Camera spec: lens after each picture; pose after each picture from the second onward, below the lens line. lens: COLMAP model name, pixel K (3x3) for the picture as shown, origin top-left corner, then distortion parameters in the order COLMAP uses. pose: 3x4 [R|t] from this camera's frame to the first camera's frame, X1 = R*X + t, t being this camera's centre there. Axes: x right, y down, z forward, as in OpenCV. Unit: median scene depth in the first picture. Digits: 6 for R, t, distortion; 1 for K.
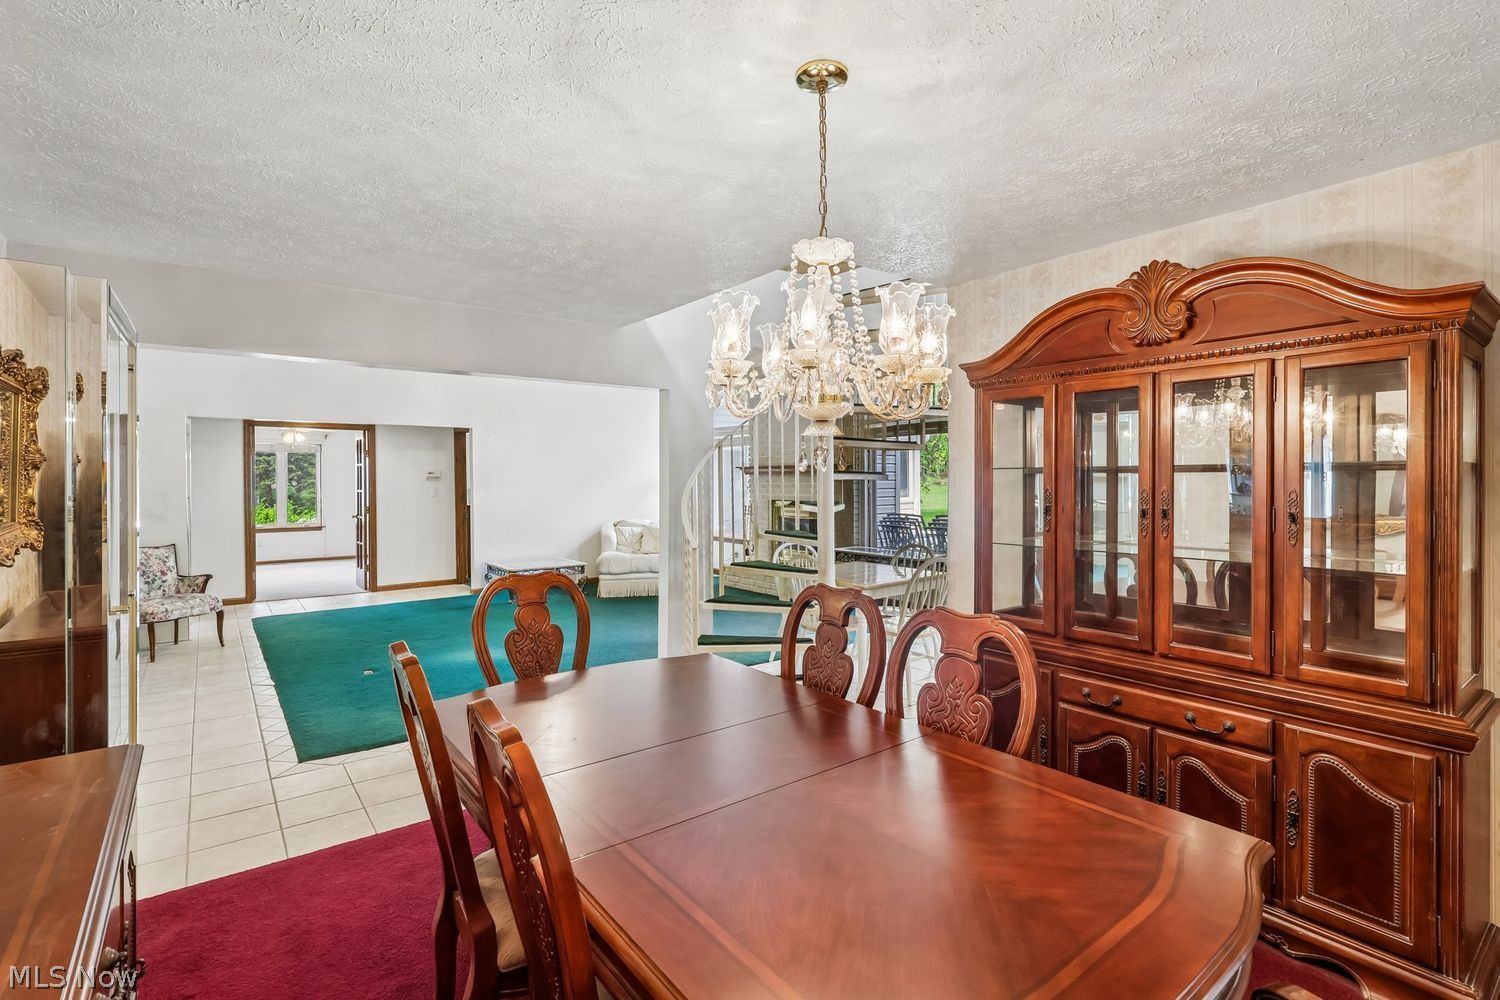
lens RADIAL K [[699.5, 0, 750.2], [0, 699.5, 489.2], [0, 0, 1]] dist [0.001759, -0.000410]
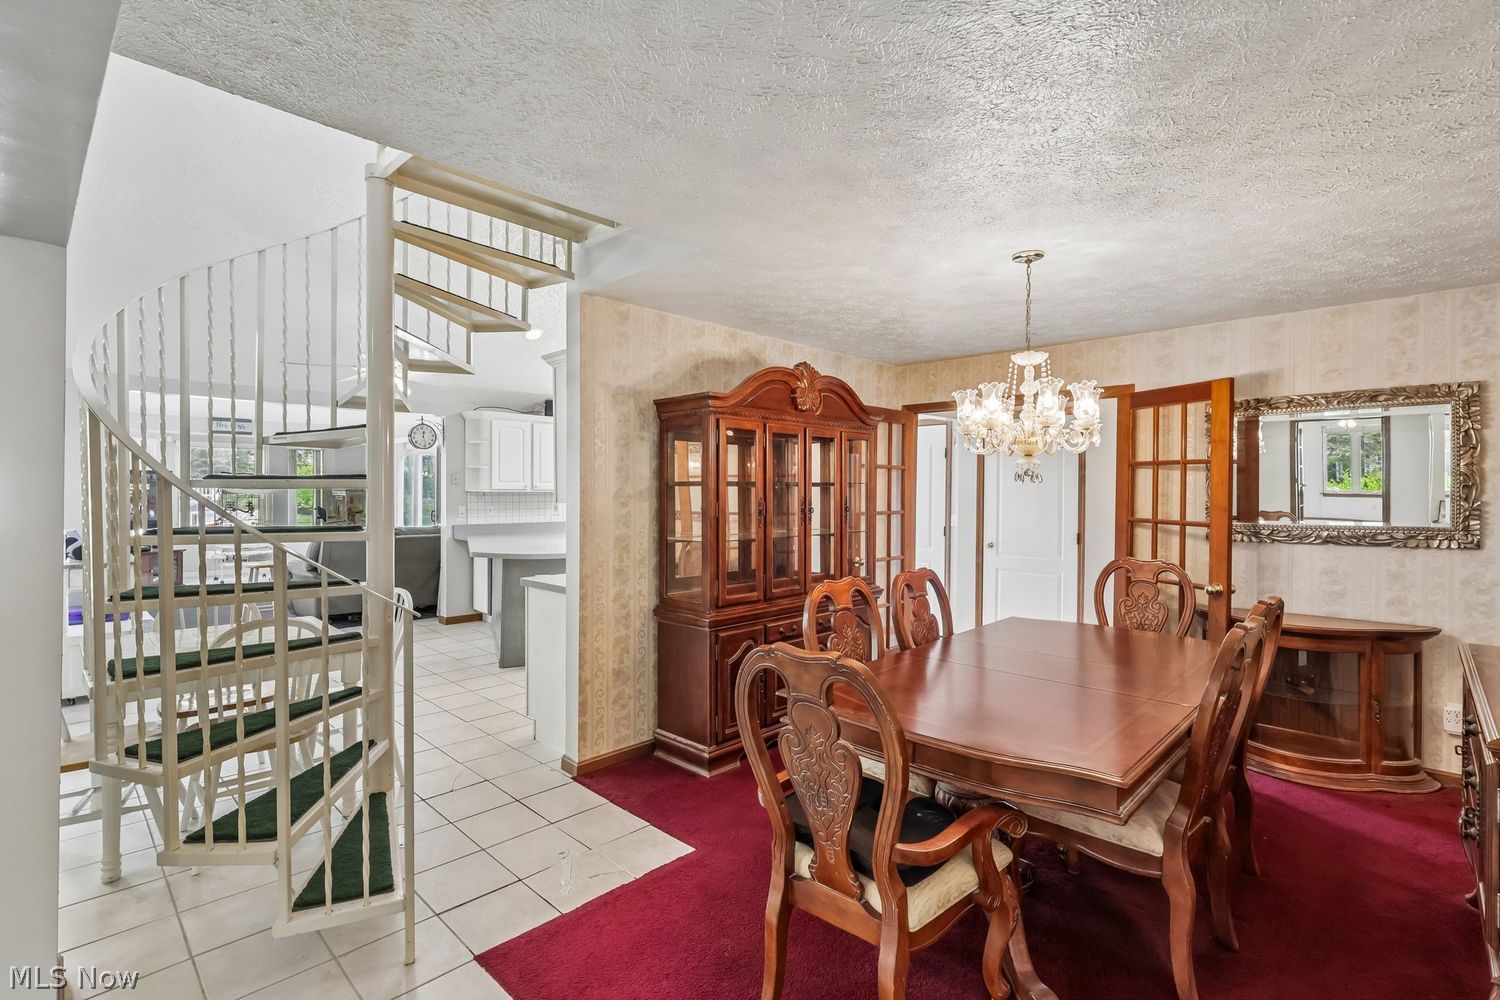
lens RADIAL K [[699.5, 0, 750.2], [0, 699.5, 489.2], [0, 0, 1]] dist [0.001759, -0.000410]
pose [[-0.140134, 0.006545, 0.990111, -1.054970], [0.010018, 0.999936, -0.005192, -0.011133], [-0.990082, 0.009192, -0.140191, 1.350501]]
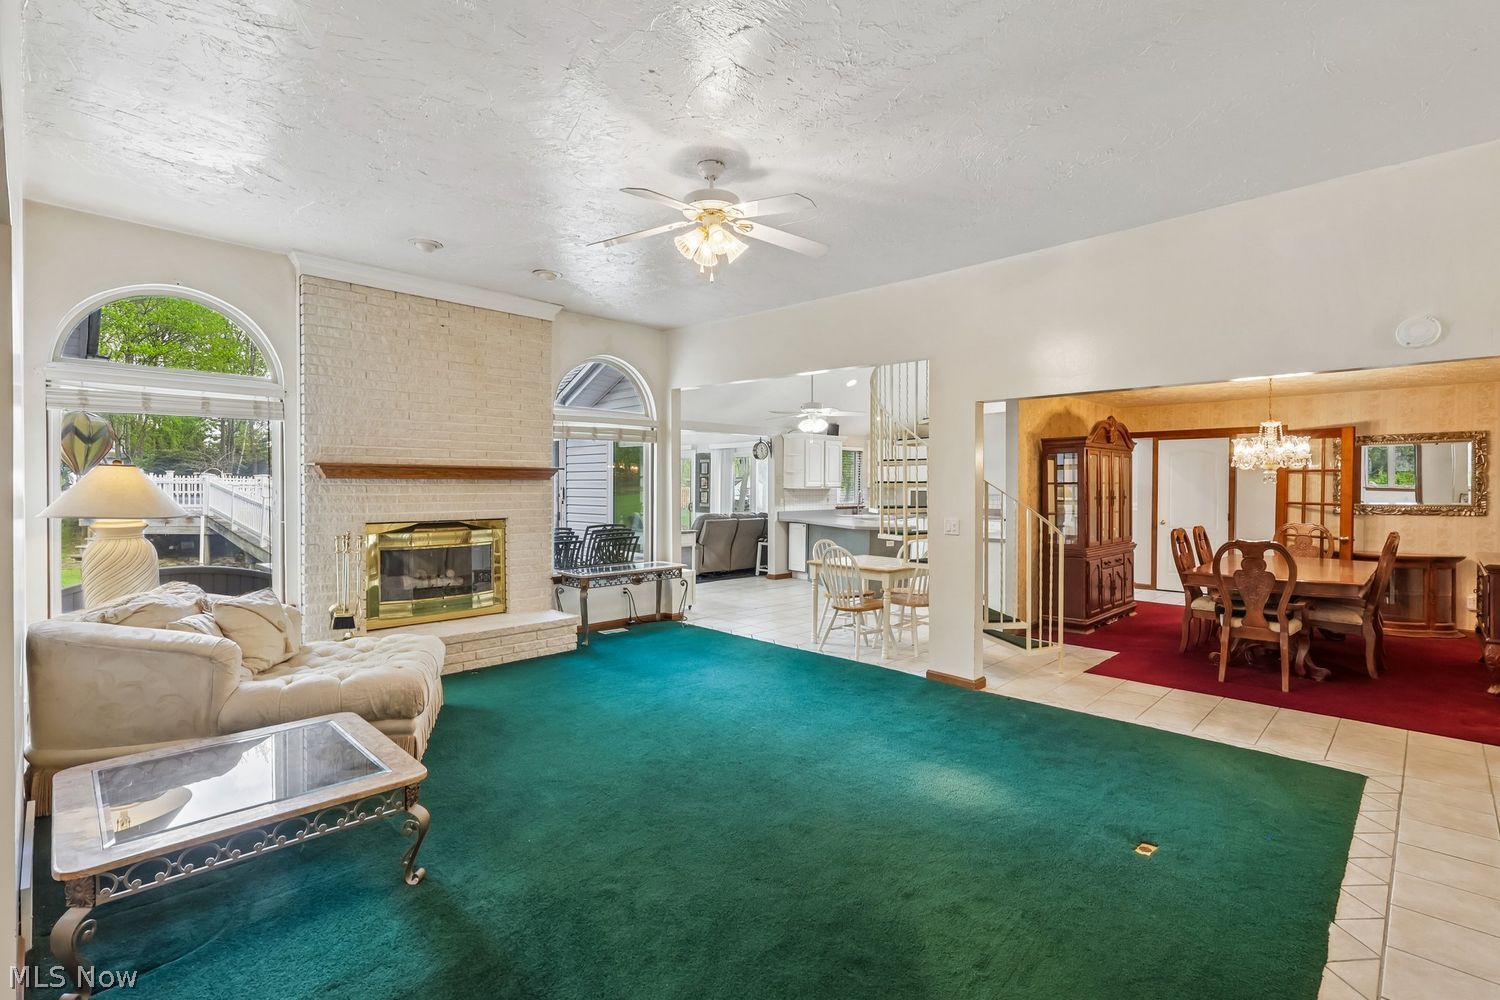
lens RADIAL K [[699.5, 0, 750.2], [0, 699.5, 489.2], [0, 0, 1]] dist [0.001759, -0.000410]
pose [[-0.133283, -0.000484, 0.991078, -2.119267], [0.013837, 0.999901, 0.002349, -0.033023], [-0.990981, 0.014027, -0.133264, 2.810918]]
